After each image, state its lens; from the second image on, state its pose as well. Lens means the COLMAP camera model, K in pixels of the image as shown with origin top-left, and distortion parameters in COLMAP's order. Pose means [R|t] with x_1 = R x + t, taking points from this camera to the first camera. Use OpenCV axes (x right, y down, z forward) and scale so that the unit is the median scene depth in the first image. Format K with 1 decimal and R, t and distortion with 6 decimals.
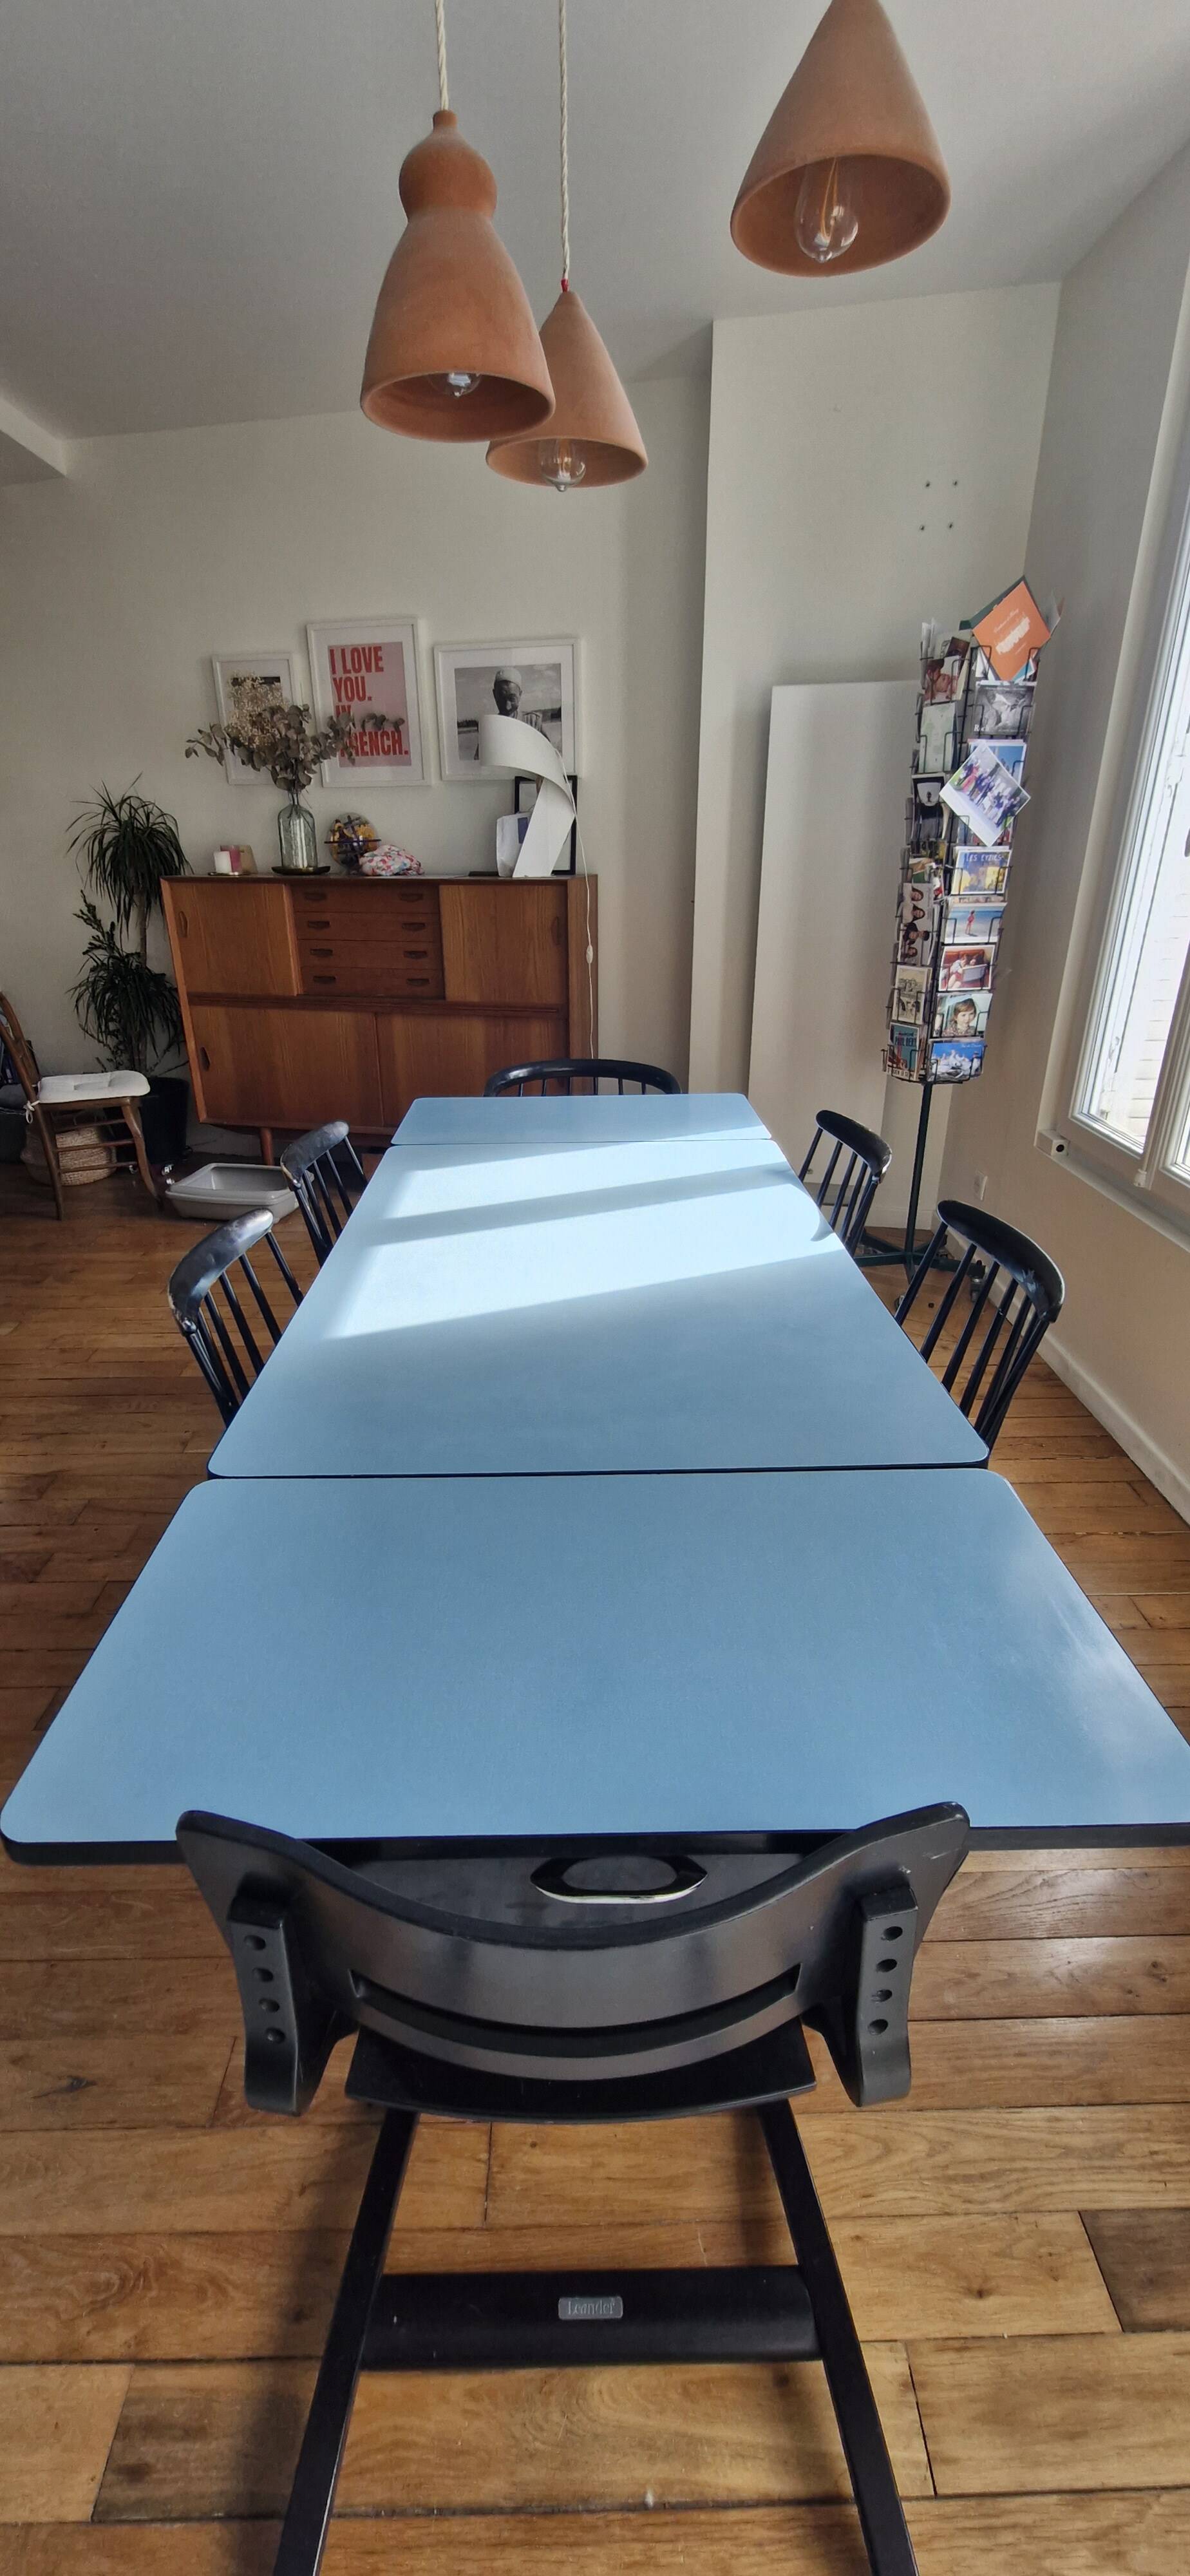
lens RADIAL K [[1021.0, 0, 591.1], [0, 1021.0, 1288.8], [0, 0, 1]] dist [0.002437, -0.001468]
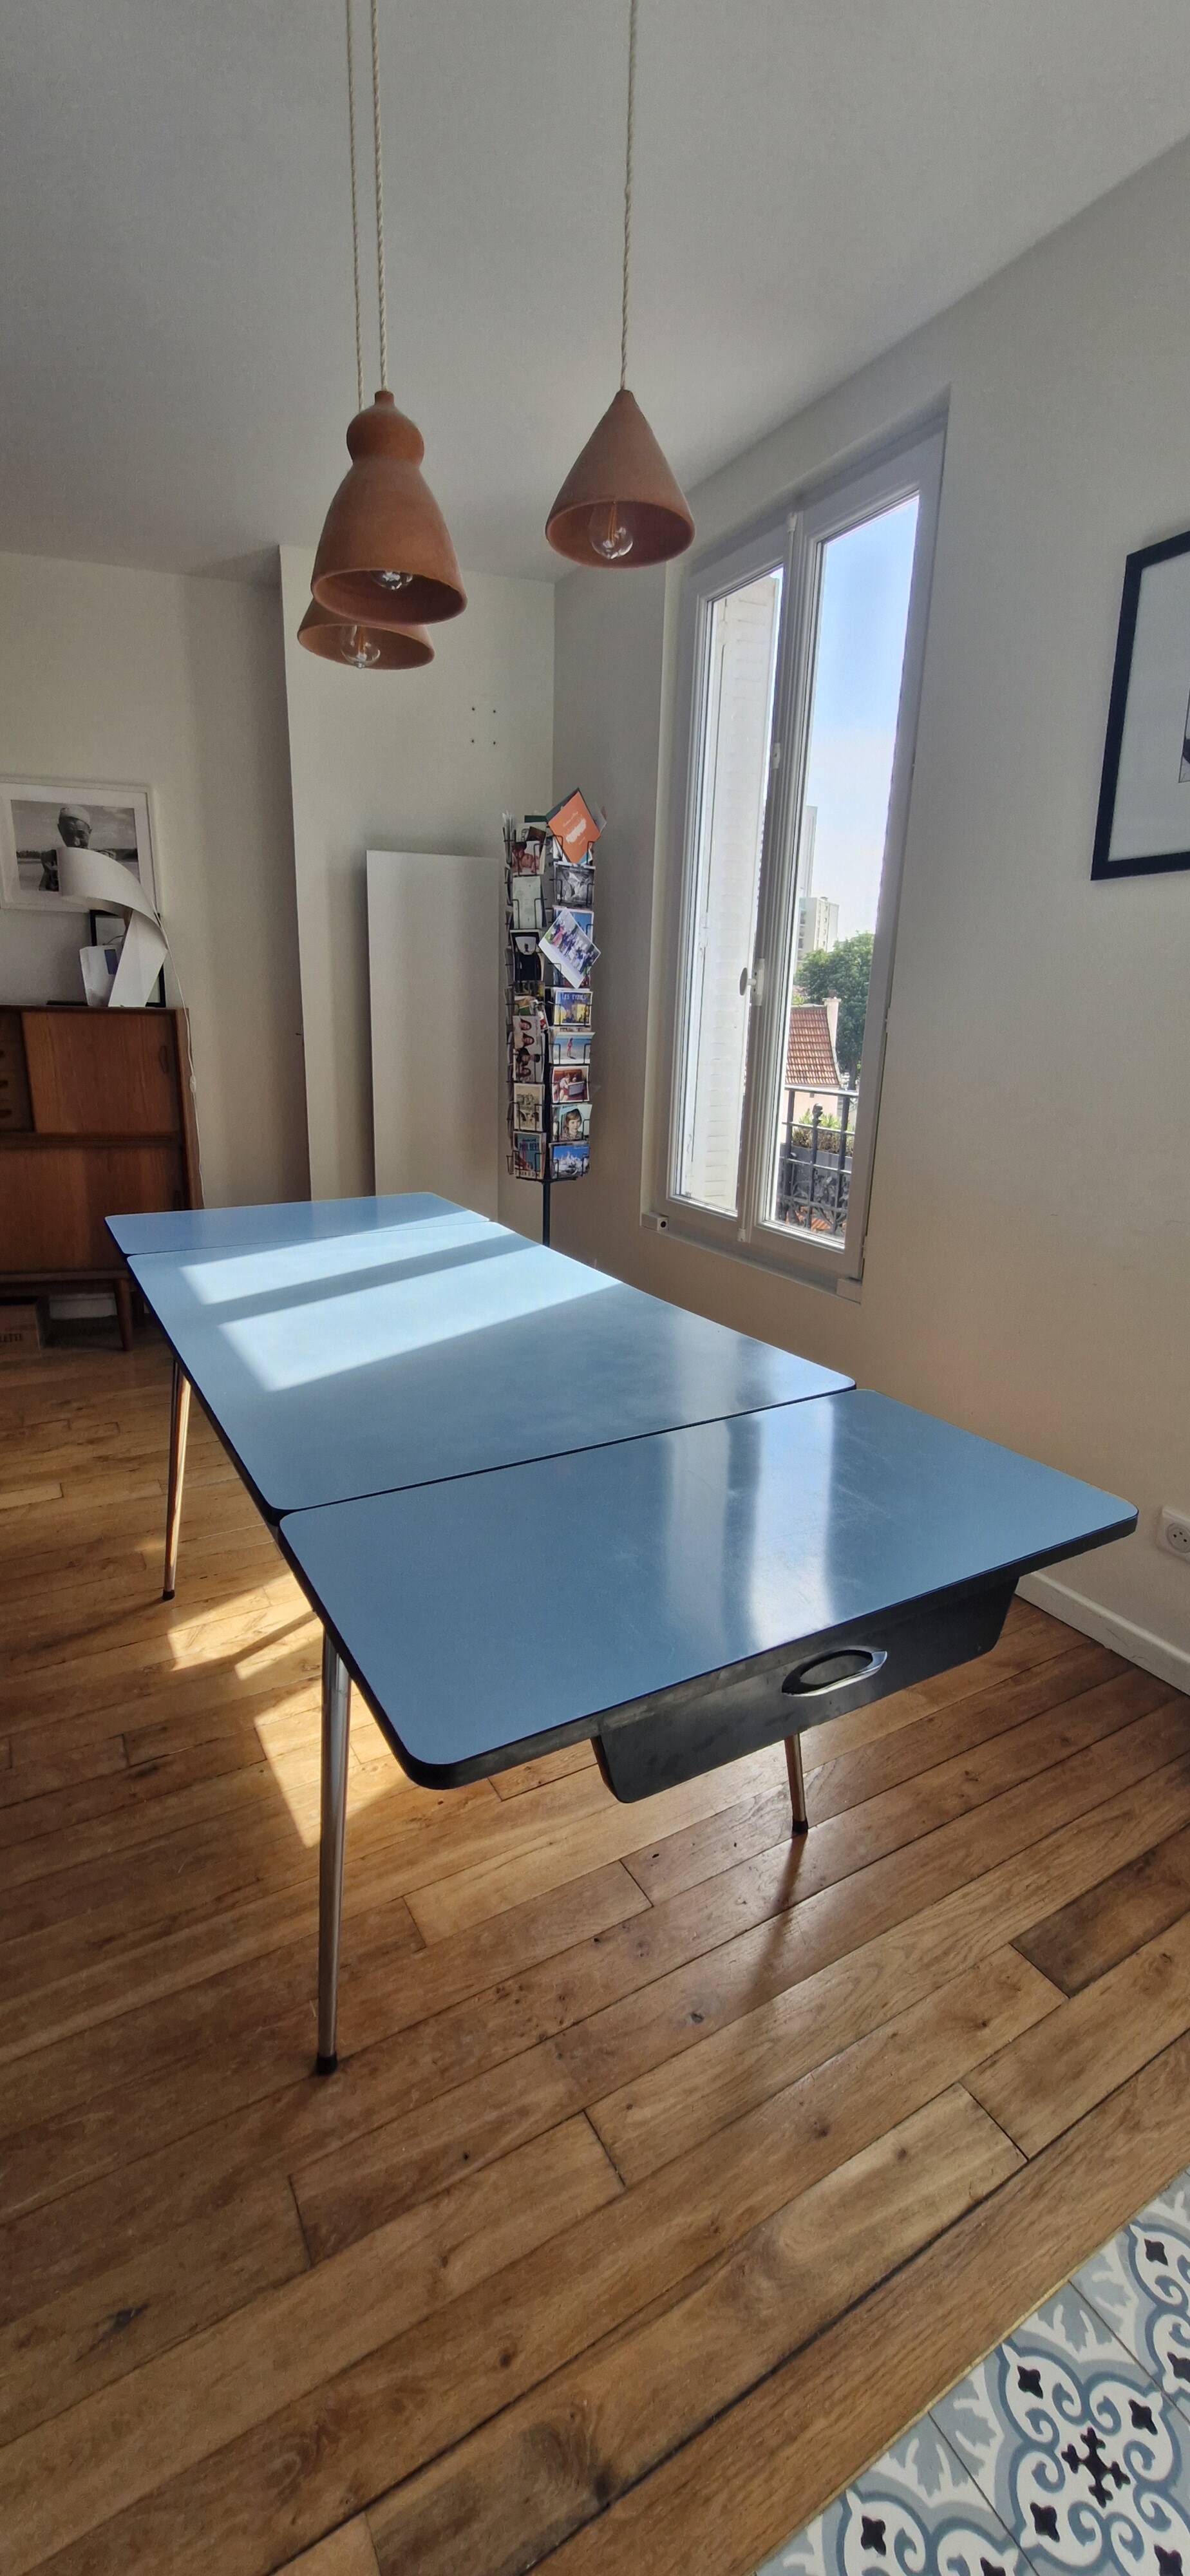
lens RADIAL K [[1021.0, 0, 591.7], [0, 1021.0, 1284.2], [0, 0, 1]] dist [0.002437, -0.001468]
pose [[0.872440, -0.100937, 0.478185, -0.259306], [0.170199, 0.979940, -0.103677, 0.055752], [-0.458128, 0.171839, 0.872118, -0.024038]]
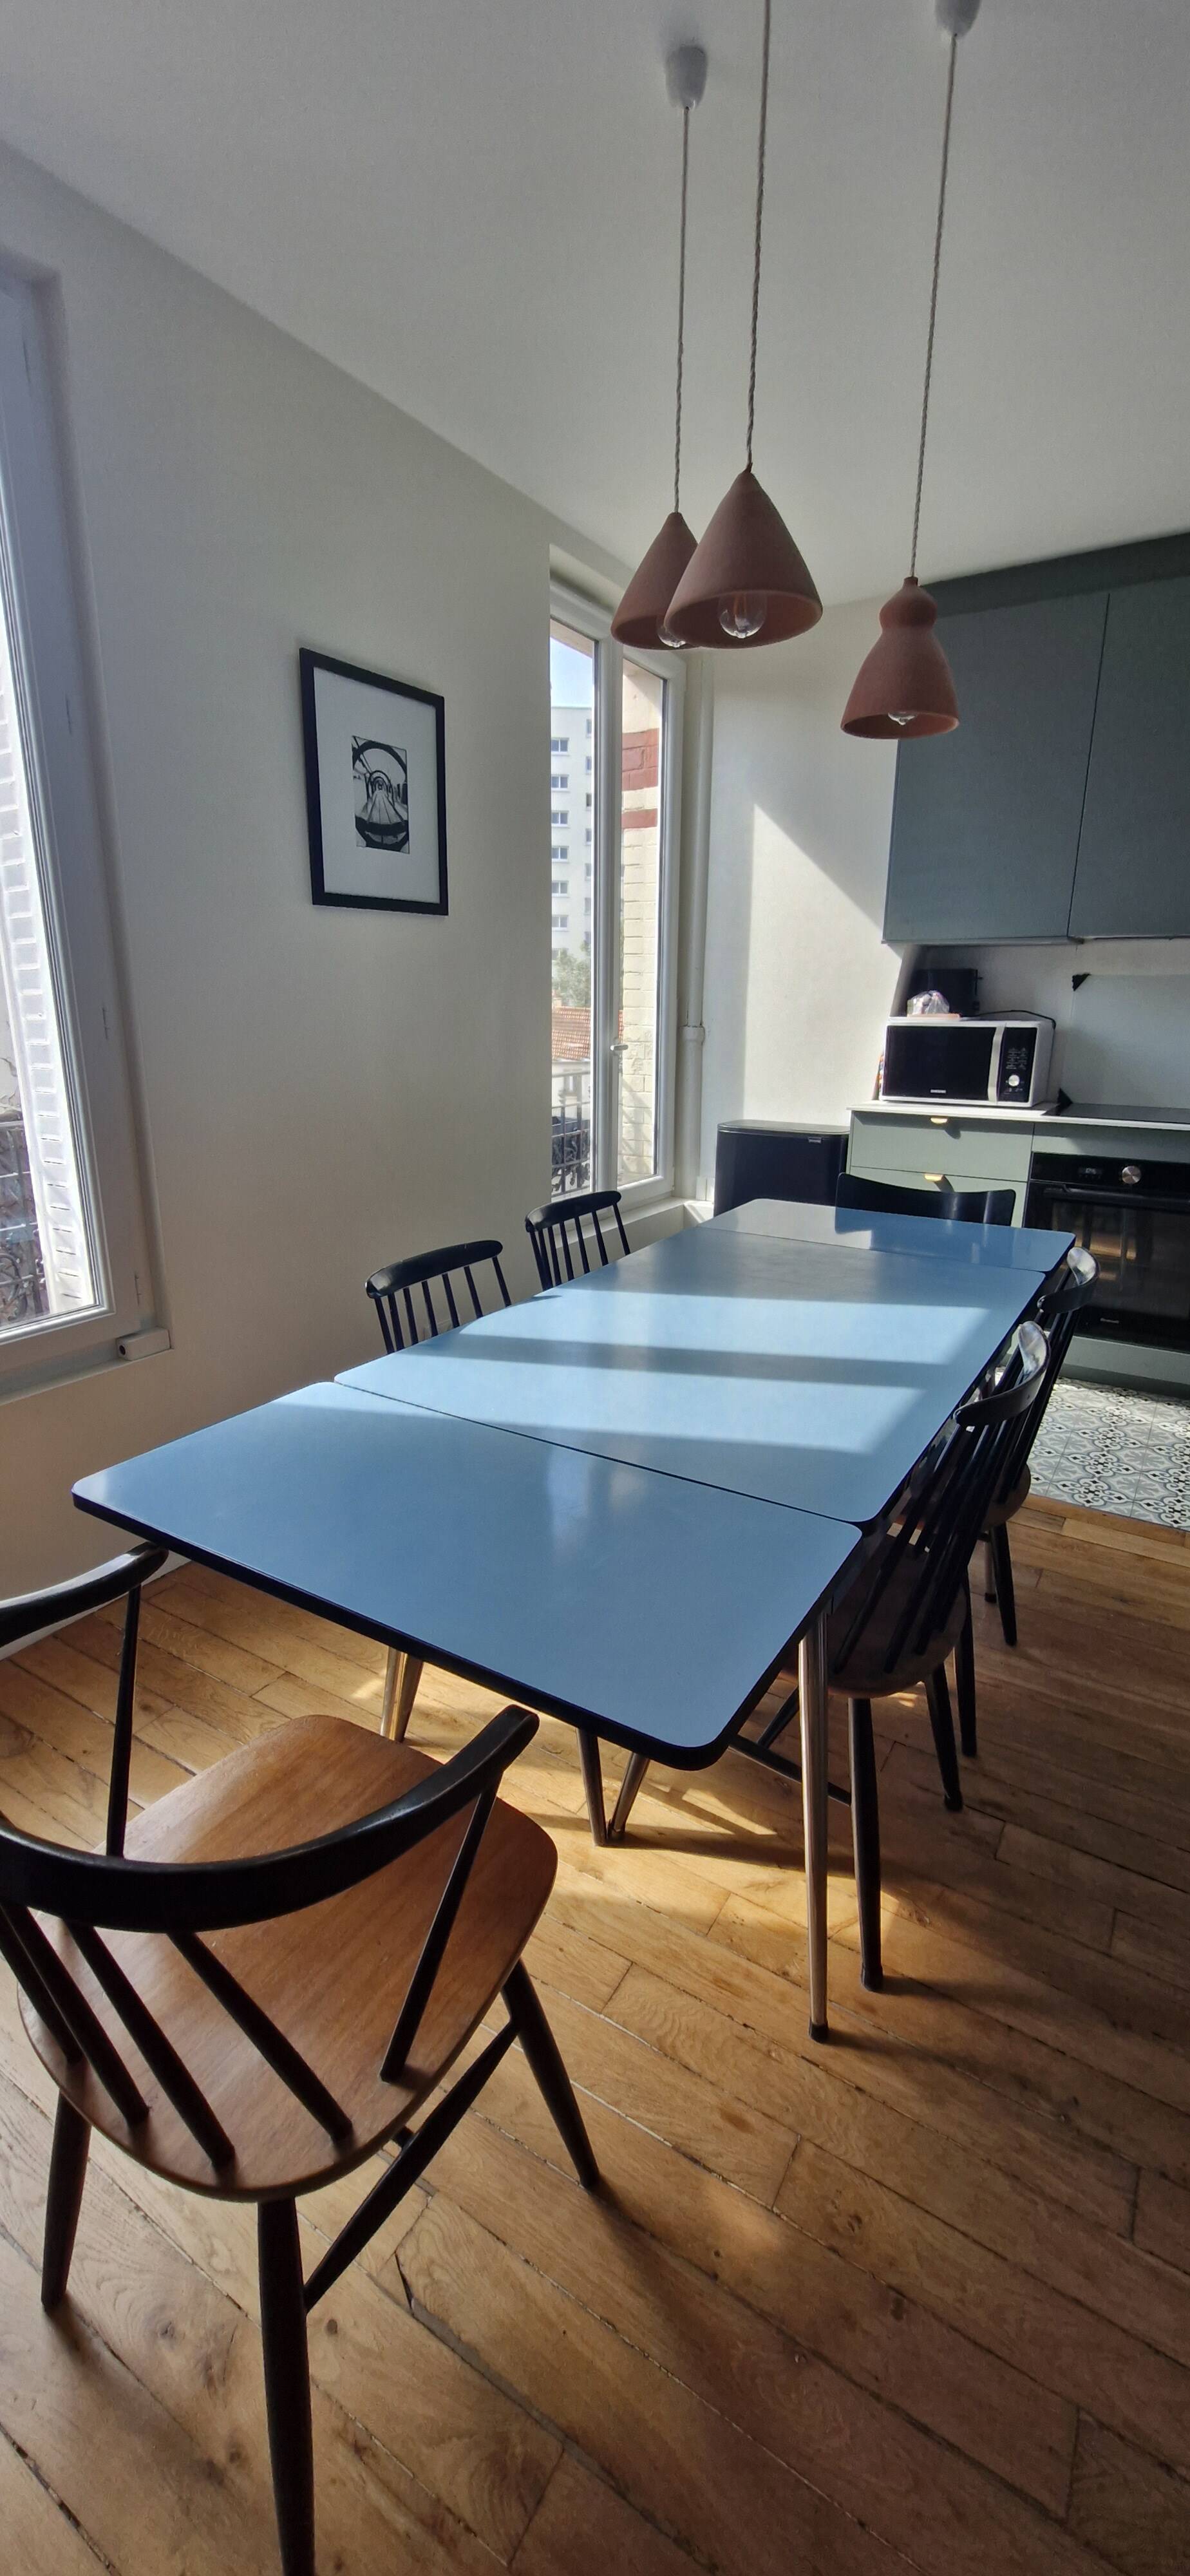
lens RADIAL K [[1021.0, 0, 589.3], [0, 1021.0, 1279.1], [0, 0, 1]] dist [0.002437, -0.001468]
pose [[-0.838540, -0.141698, 0.526092, -0.313990], [0.223630, 0.790992, 0.569492, -0.532228], [-0.496831, 0.595191, -0.631590, 1.250371]]
